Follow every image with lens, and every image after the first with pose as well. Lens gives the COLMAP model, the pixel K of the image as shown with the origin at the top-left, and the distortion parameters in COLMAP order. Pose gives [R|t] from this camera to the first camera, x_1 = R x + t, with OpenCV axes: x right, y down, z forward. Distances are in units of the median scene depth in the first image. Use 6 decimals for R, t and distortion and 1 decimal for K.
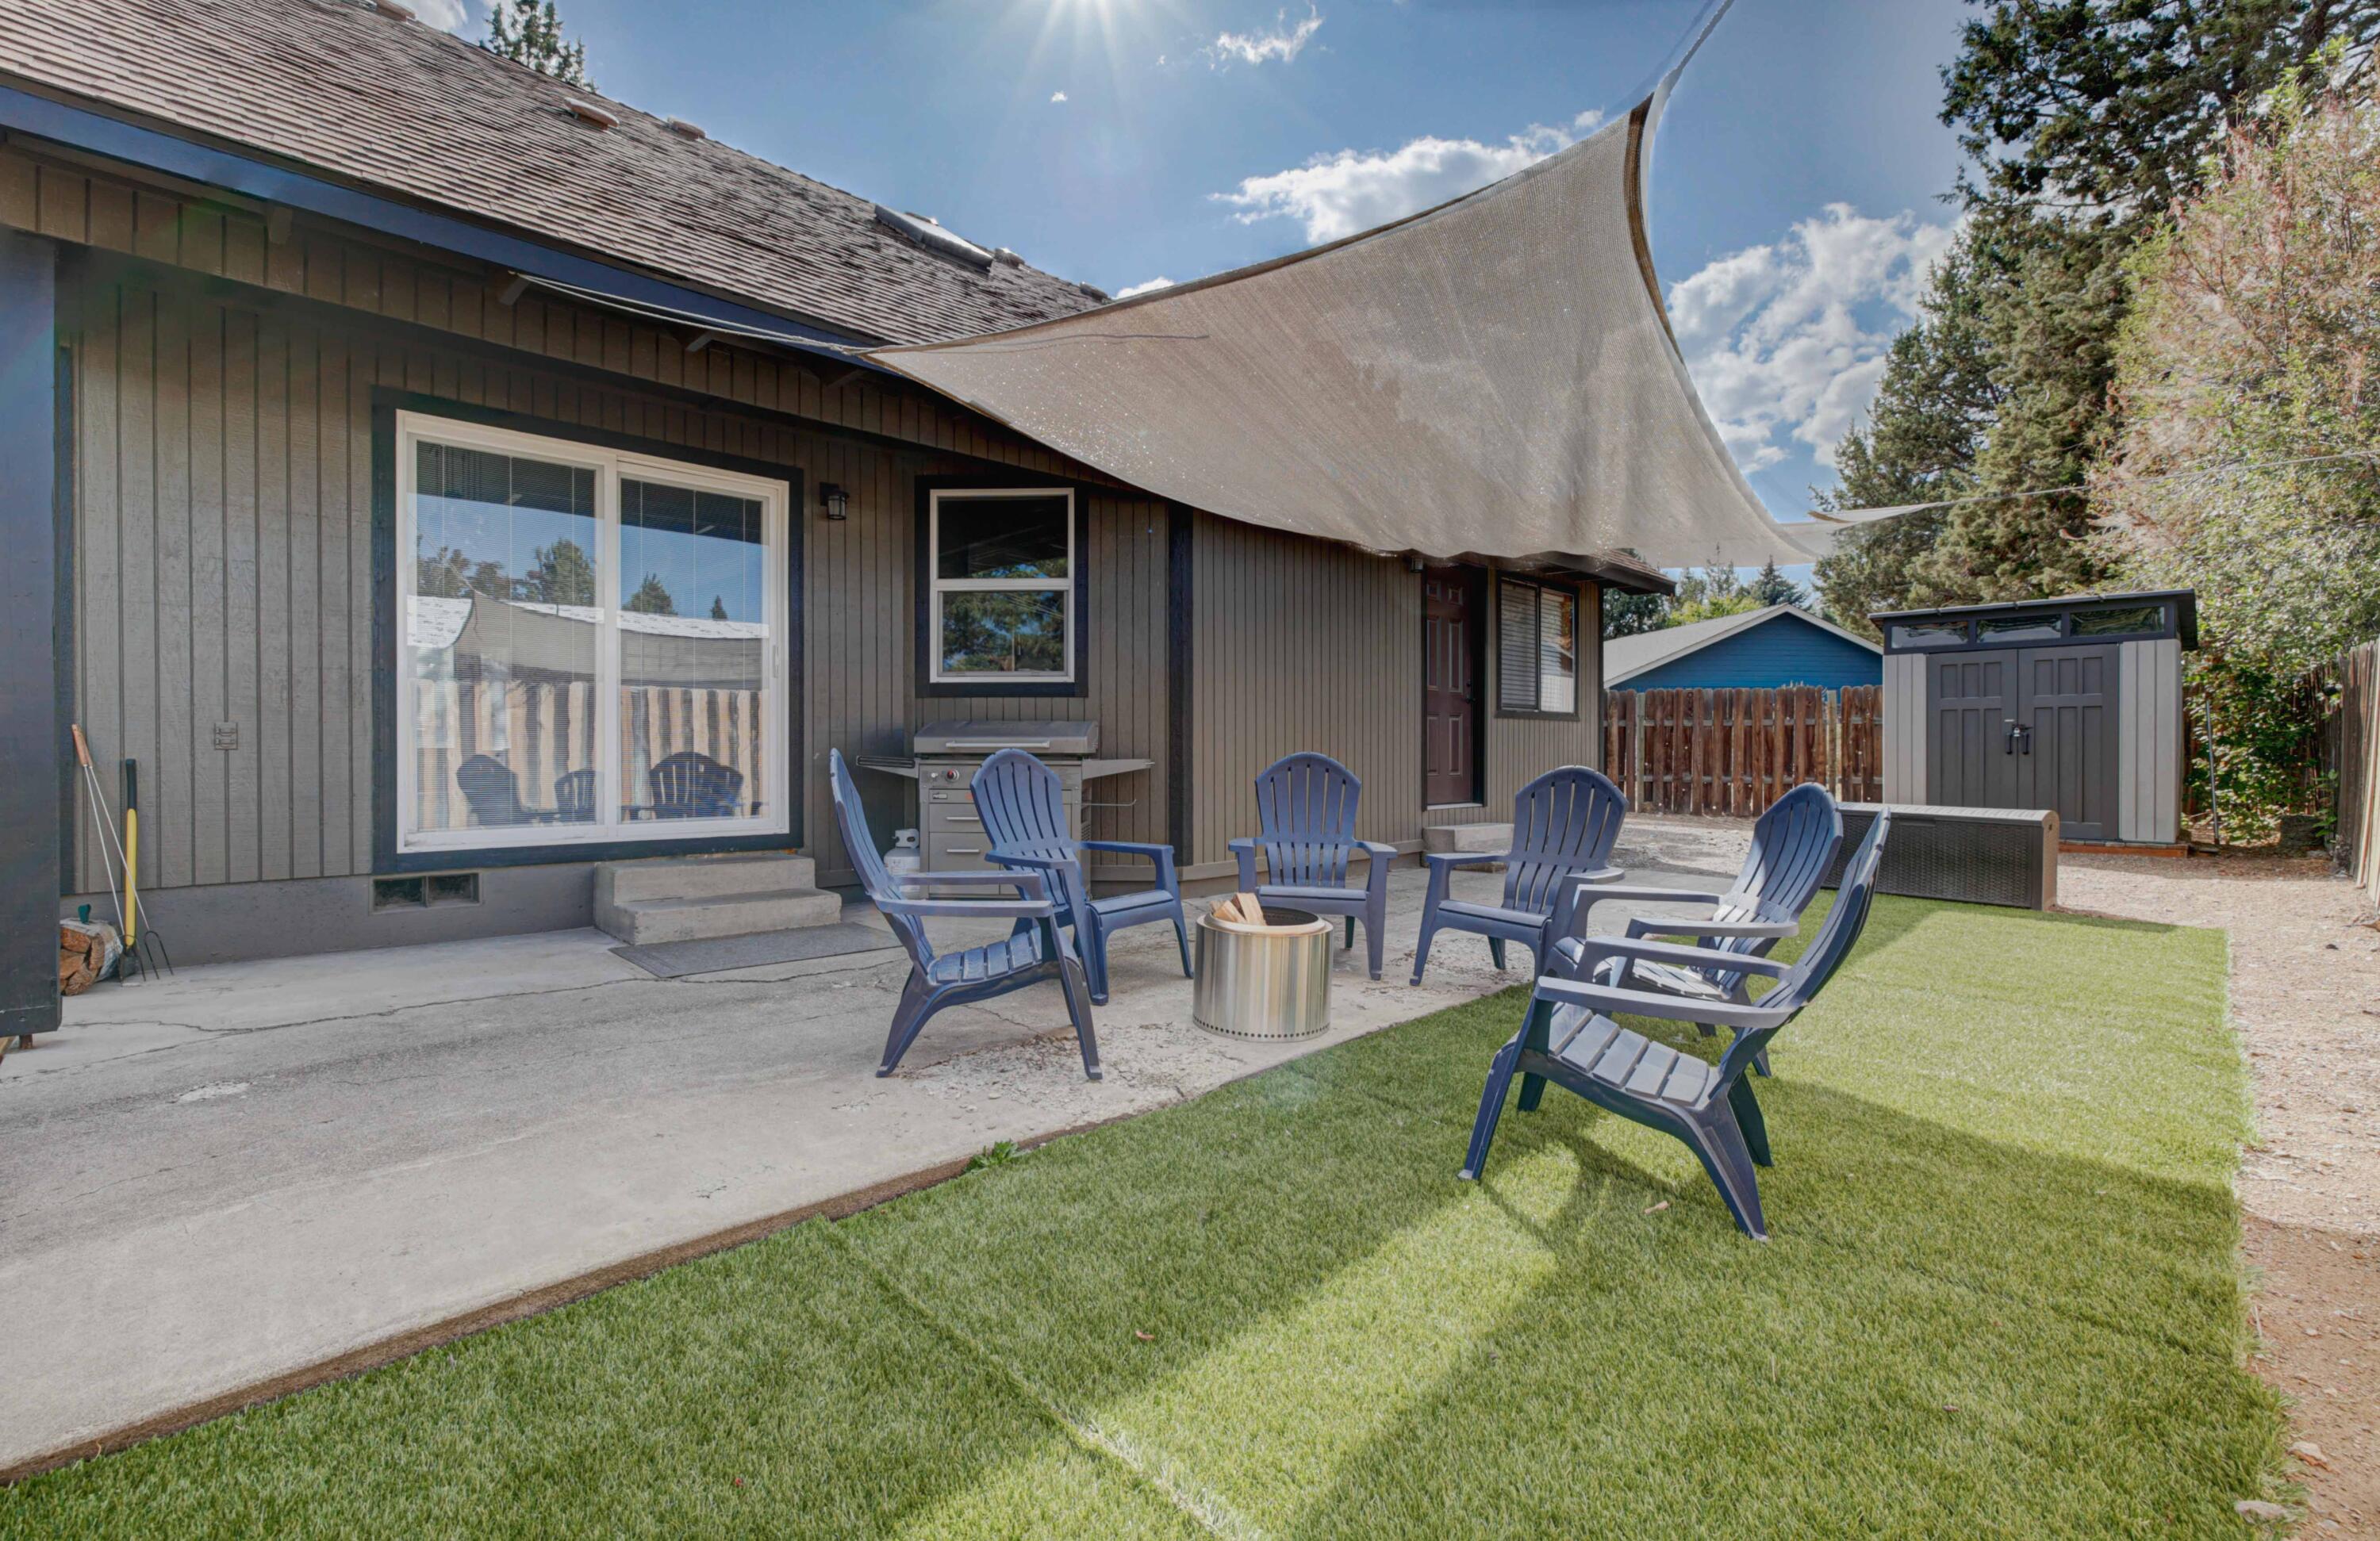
lens RADIAL K [[984.5, 0, 1187.1], [0, 984.5, 752.3], [0, 0, 1]] dist [-0.002175, -0.000104]
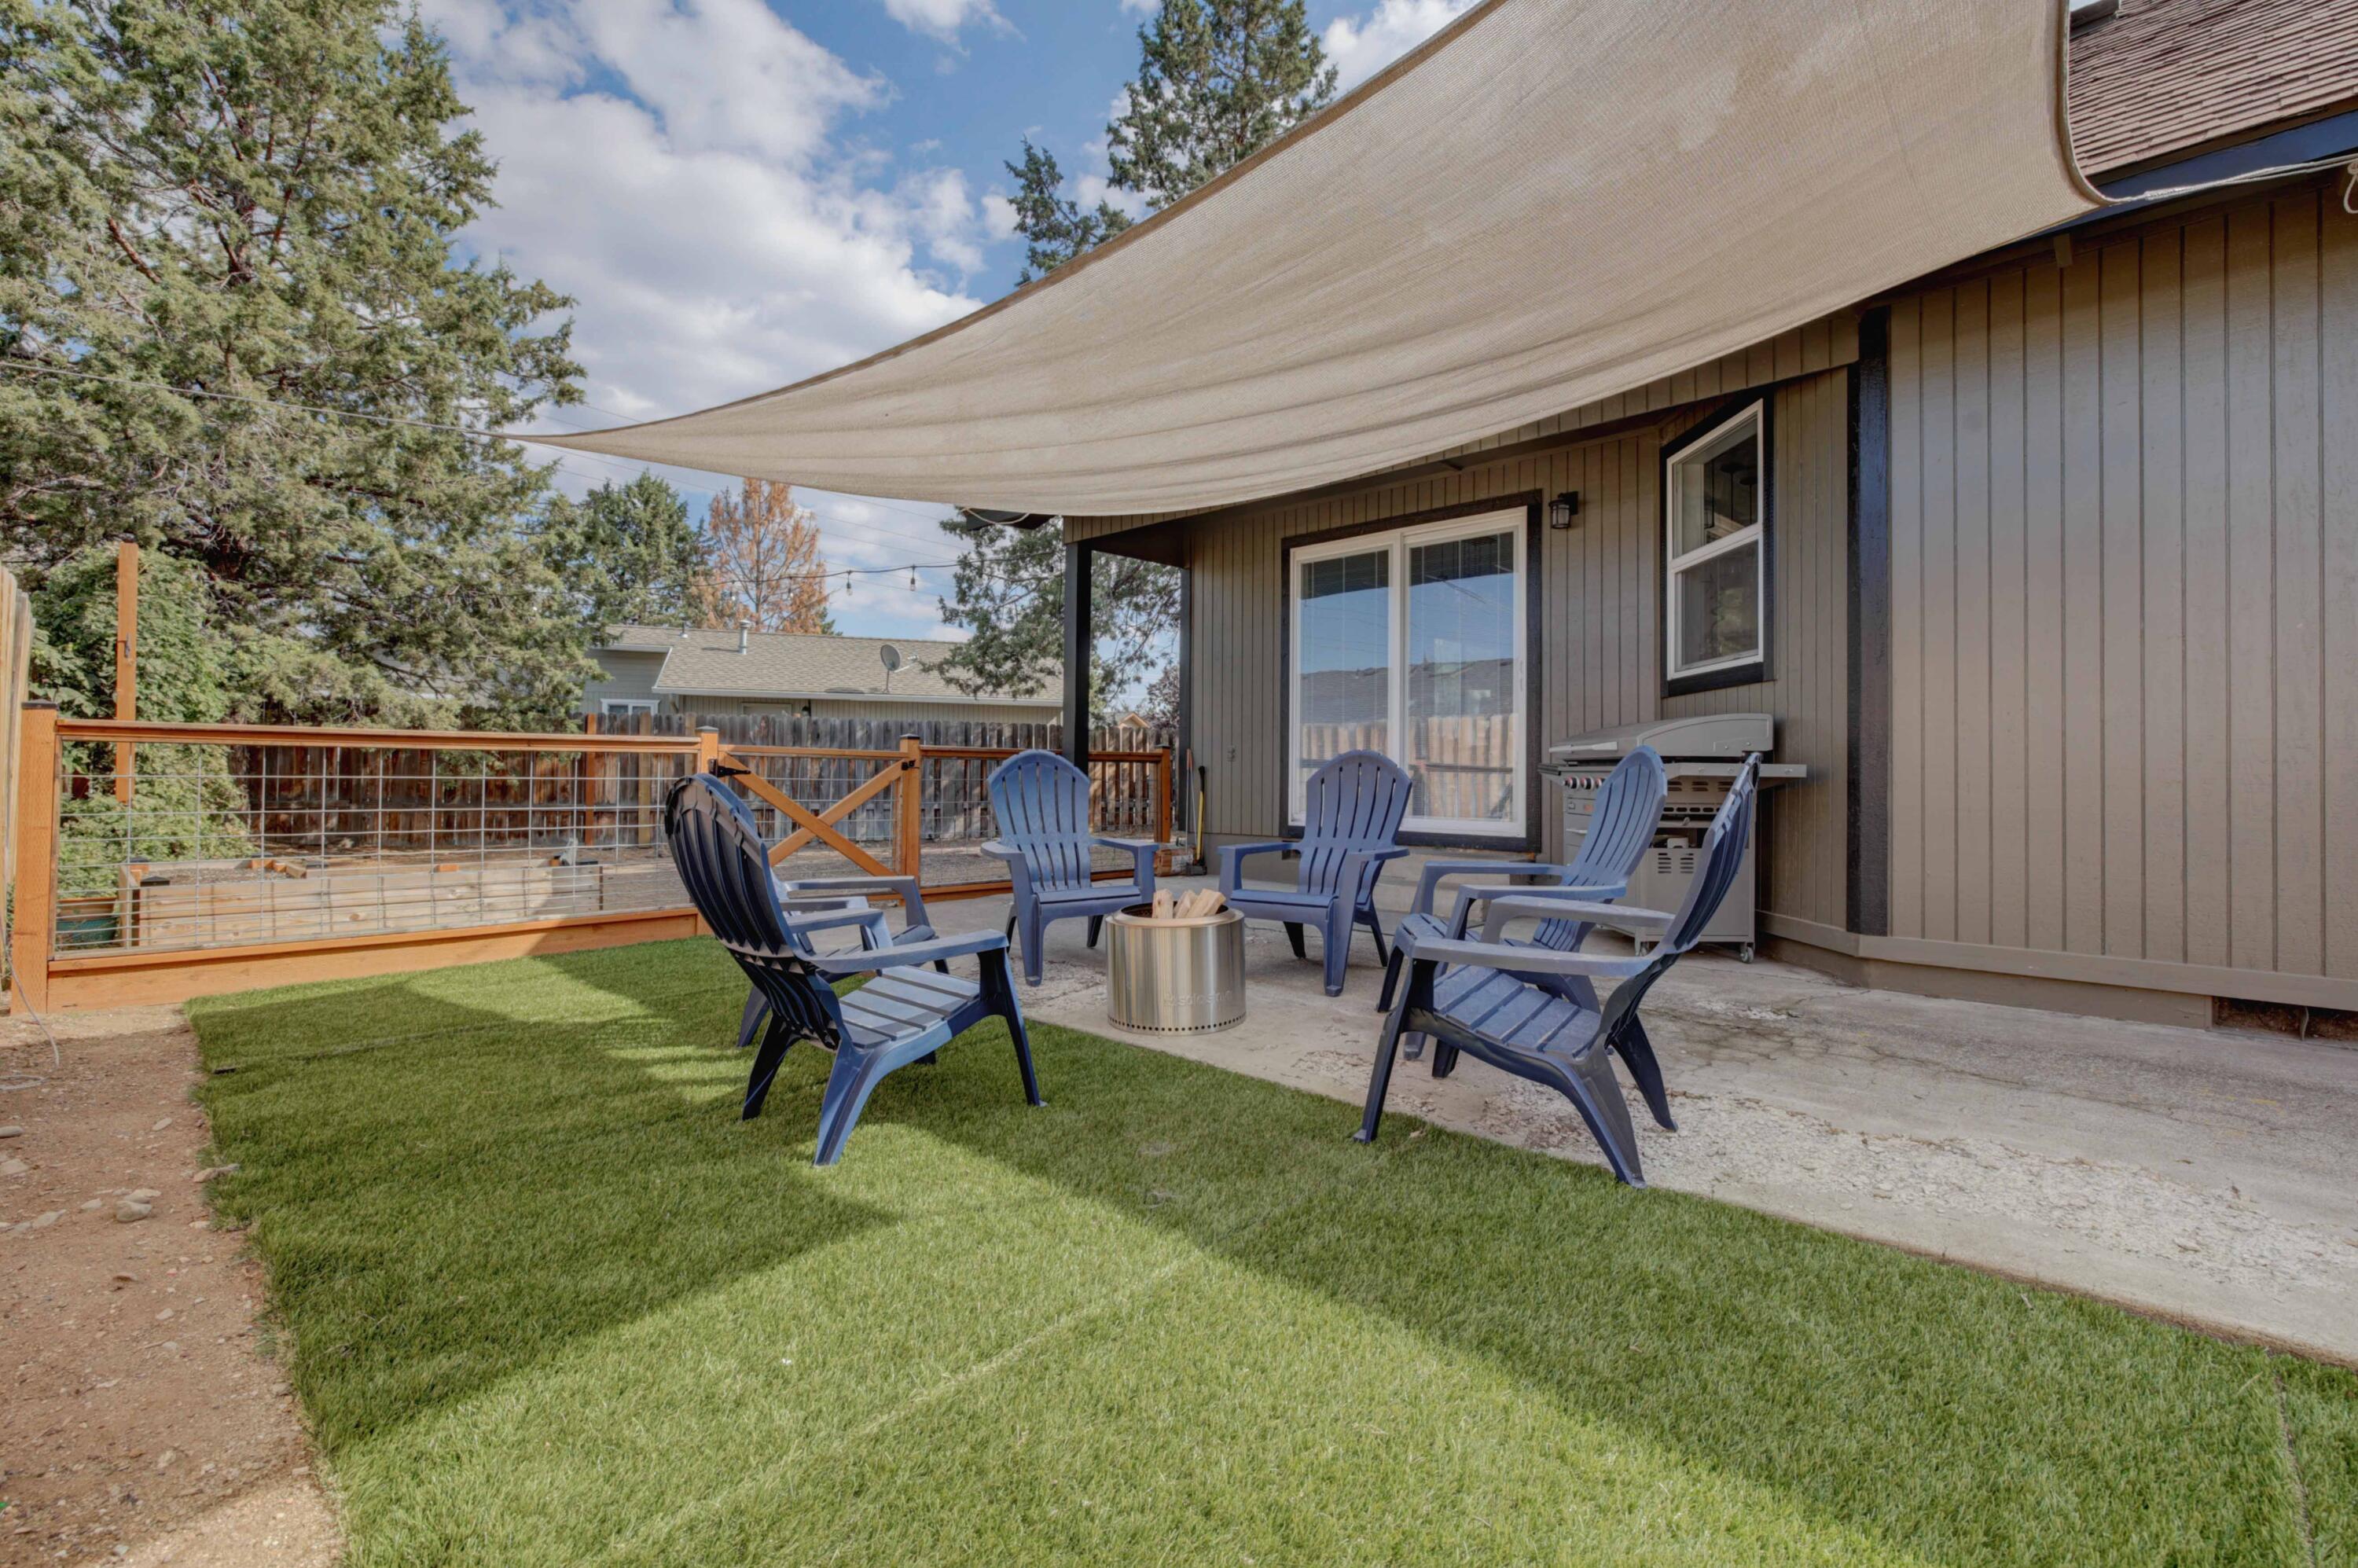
lens RADIAL K [[991.5, 0, 1179.2], [0, 991.5, 780.9], [0, 0, 1]] dist [-0.001620, -0.000625]
pose [[0.081389, 0.005240, -0.996669, 0.699906], [-0.007599, 0.999960, 0.004637, 0.021016], [0.996653, 0.007197, 0.081425, 0.597361]]
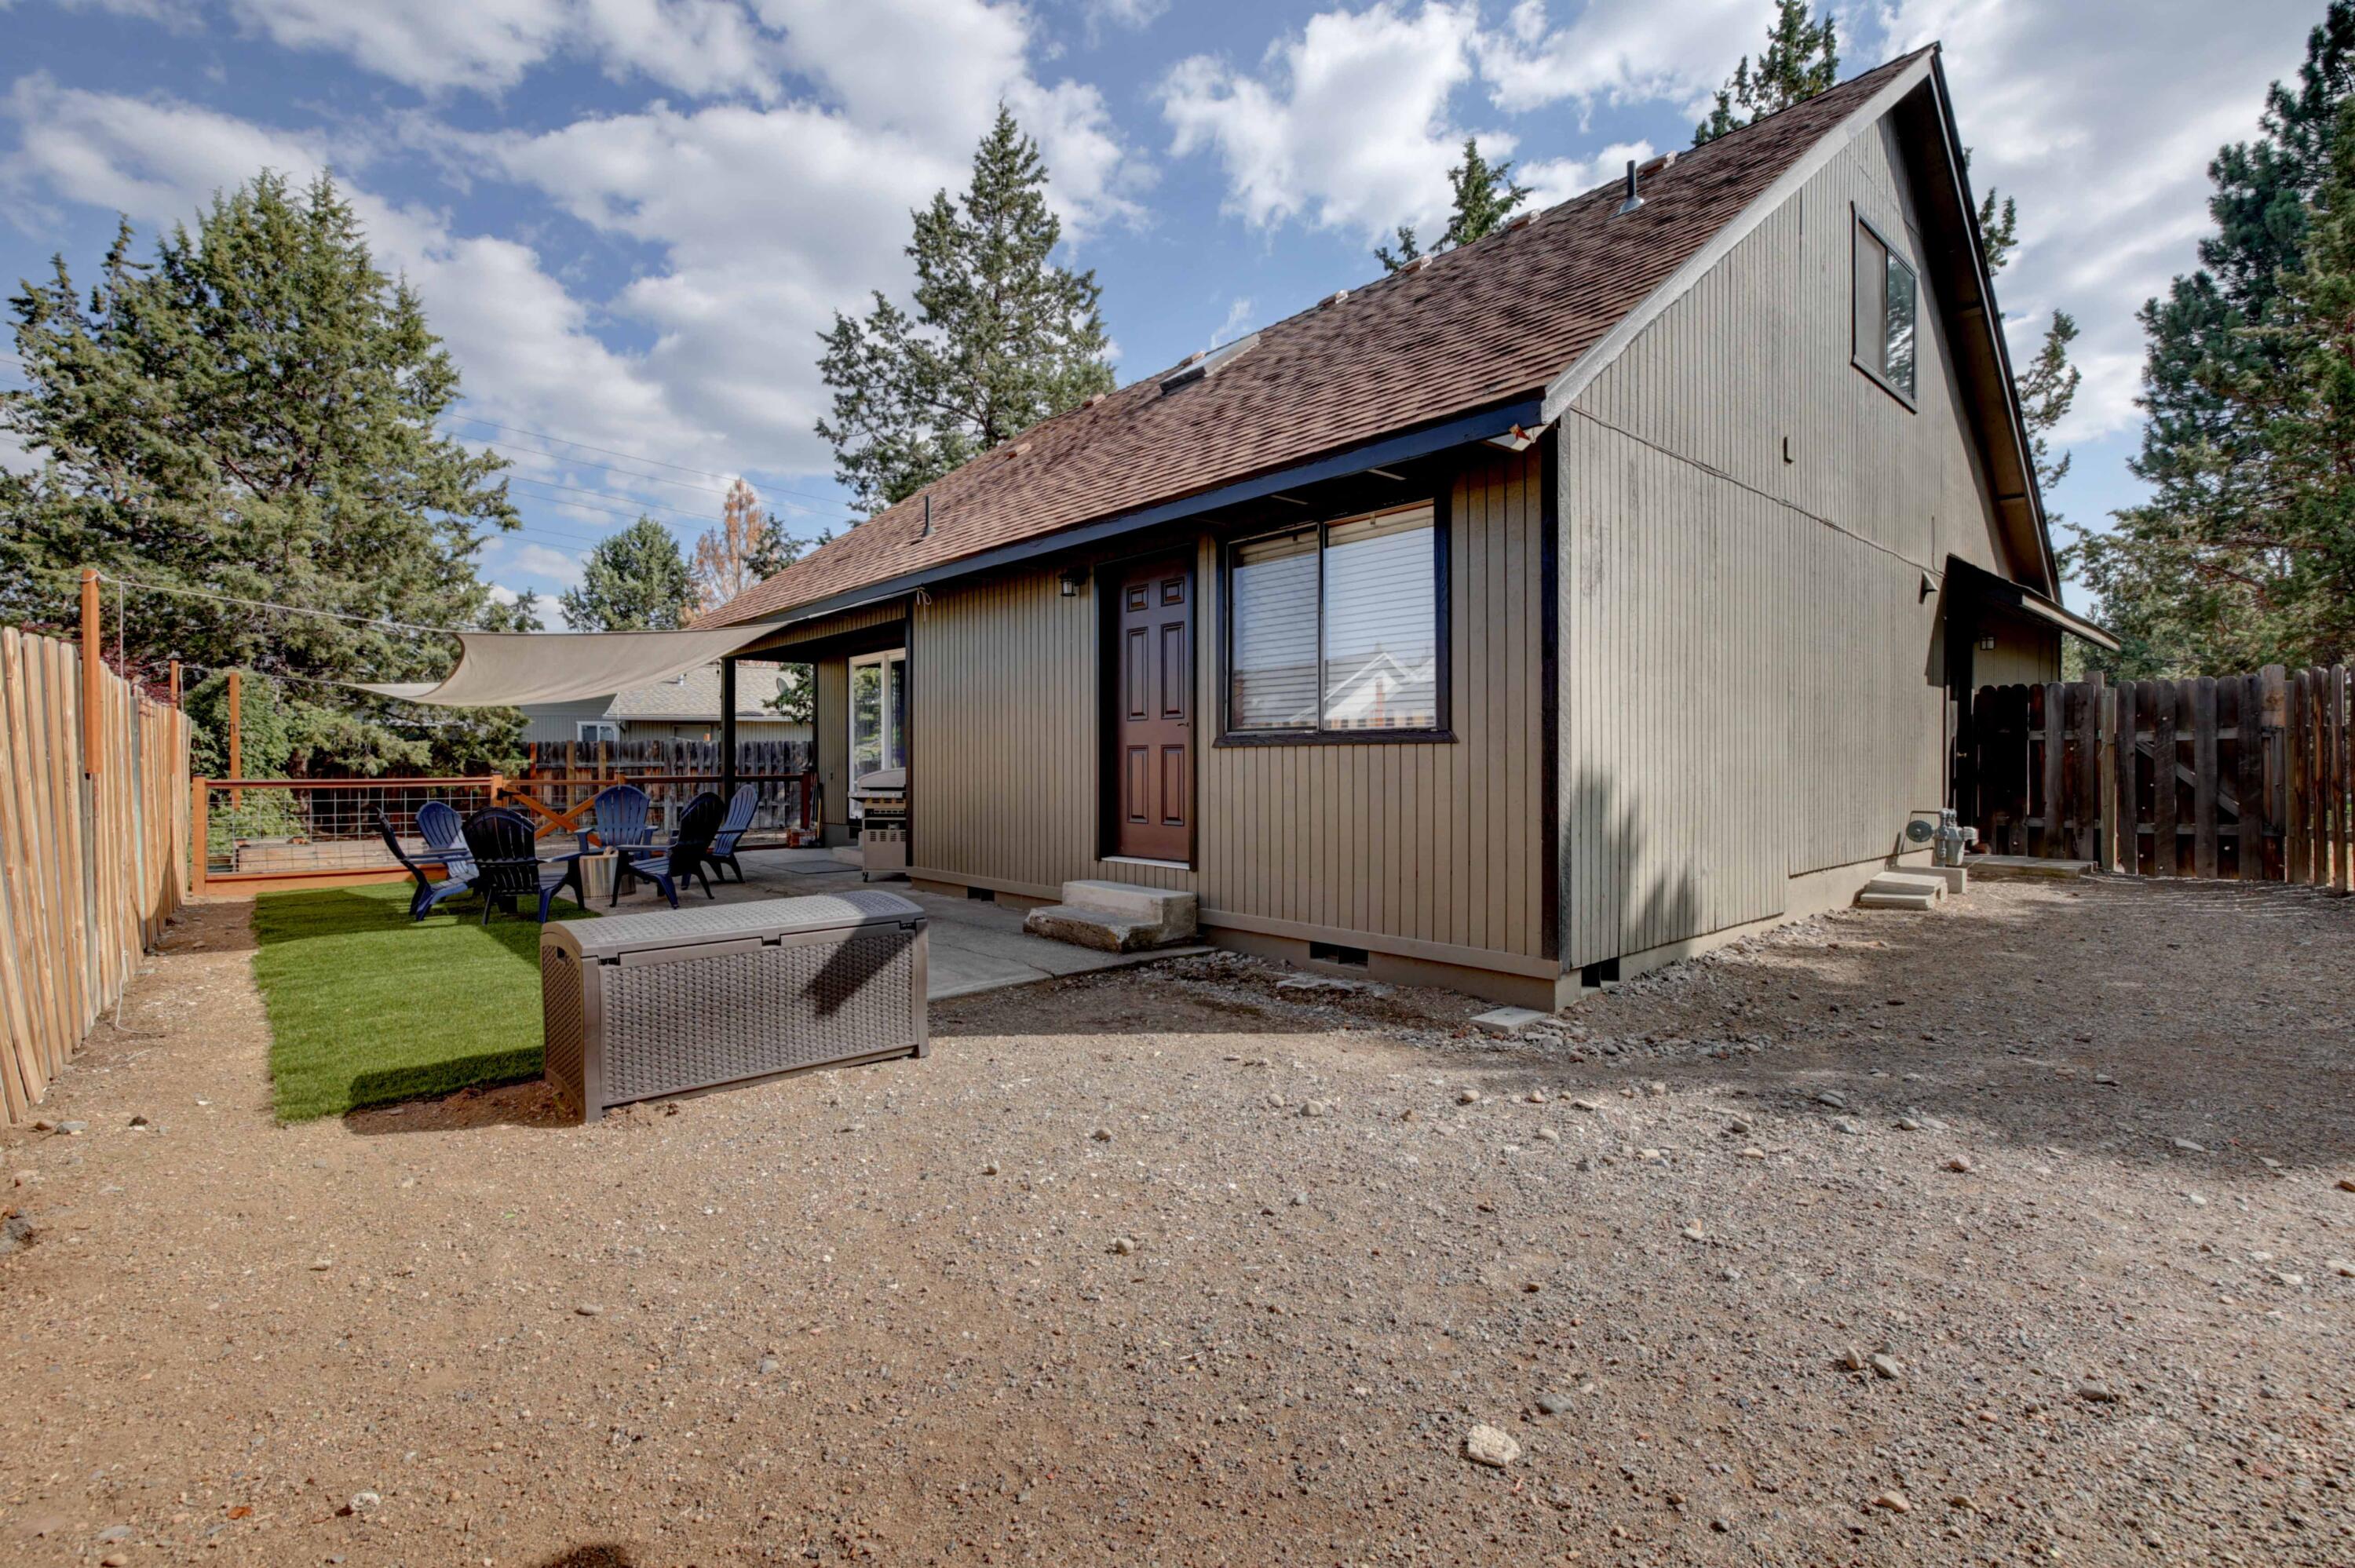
lens RADIAL K [[1057.7, 0, 1175.2], [0, 1057.7, 787.6], [0, 0, 1]] dist [0.000066, 0.000604]
pose [[-0.018904, 0.024872, -0.999512, 1.841045], [0.001112, 0.999690, 0.024855, -0.048738], [0.999821, -0.000642, -0.018926, 1.672814]]
